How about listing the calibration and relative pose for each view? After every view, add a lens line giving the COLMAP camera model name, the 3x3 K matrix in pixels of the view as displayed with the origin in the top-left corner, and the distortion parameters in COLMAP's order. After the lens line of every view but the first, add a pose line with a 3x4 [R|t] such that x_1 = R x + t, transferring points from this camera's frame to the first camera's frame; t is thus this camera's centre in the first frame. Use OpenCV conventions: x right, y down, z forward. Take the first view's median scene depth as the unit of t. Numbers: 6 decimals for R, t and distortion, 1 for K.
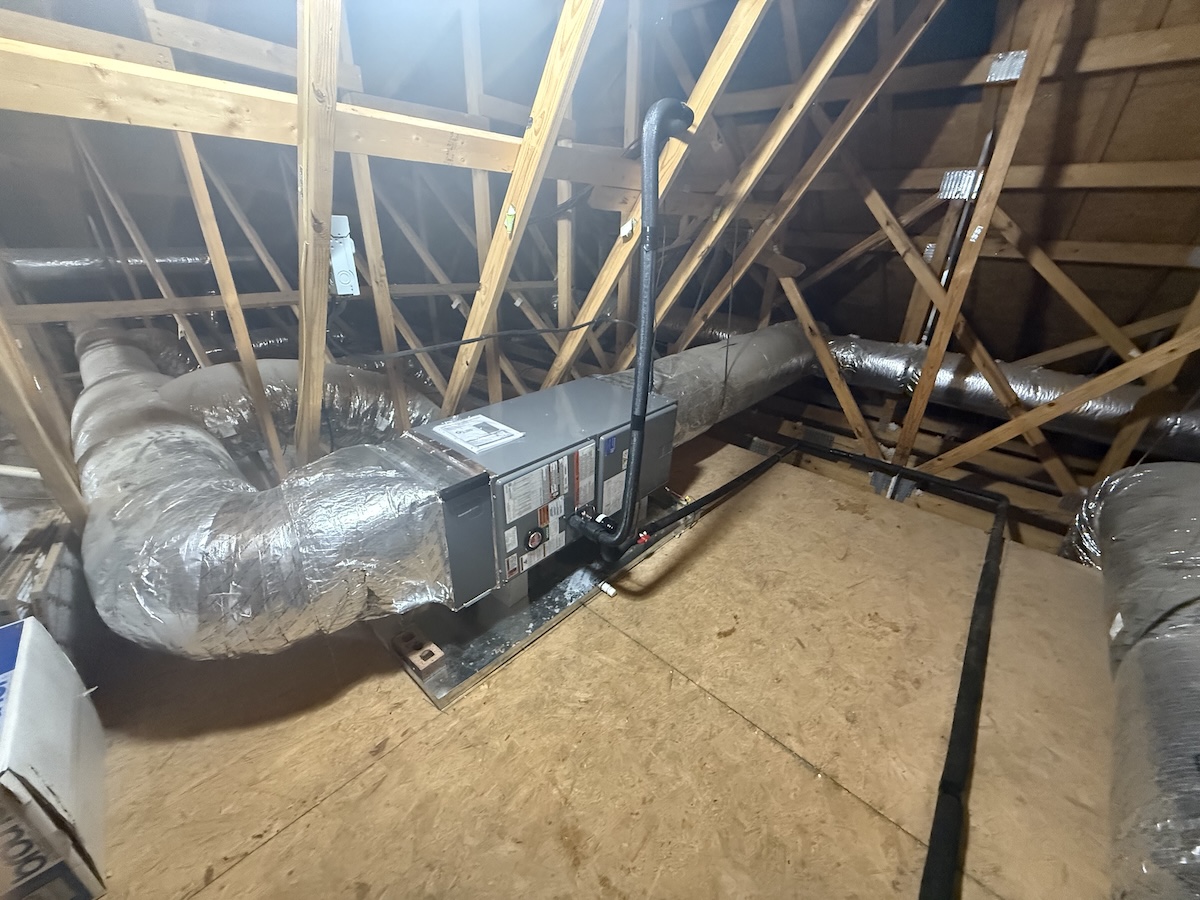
lens RADIAL K [[471.8, 0, 596.2], [0, 471.8, 451.8], [0, 0, 1]] dist [0.000587, -0.000007]
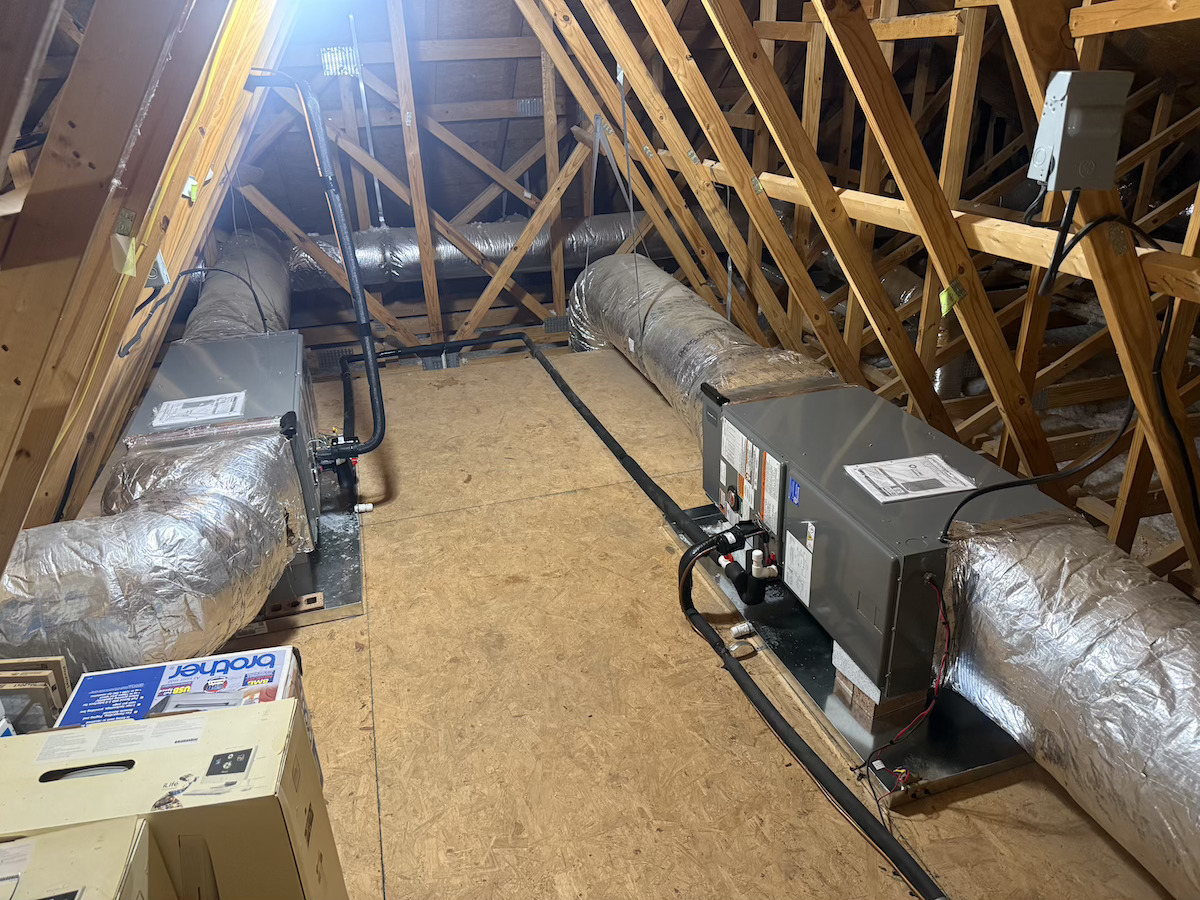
lens RADIAL K [[841.8, 0, 601.1], [0, 841.8, 450.4], [0, 0, 1]] dist [0.010214, 0.000555]
pose [[0.516976, -0.410121, 0.751357, -1.262918], [0.412414, 0.888497, 0.201214, 0.026651], [-0.750100, 0.205848, 0.628471, -0.698410]]
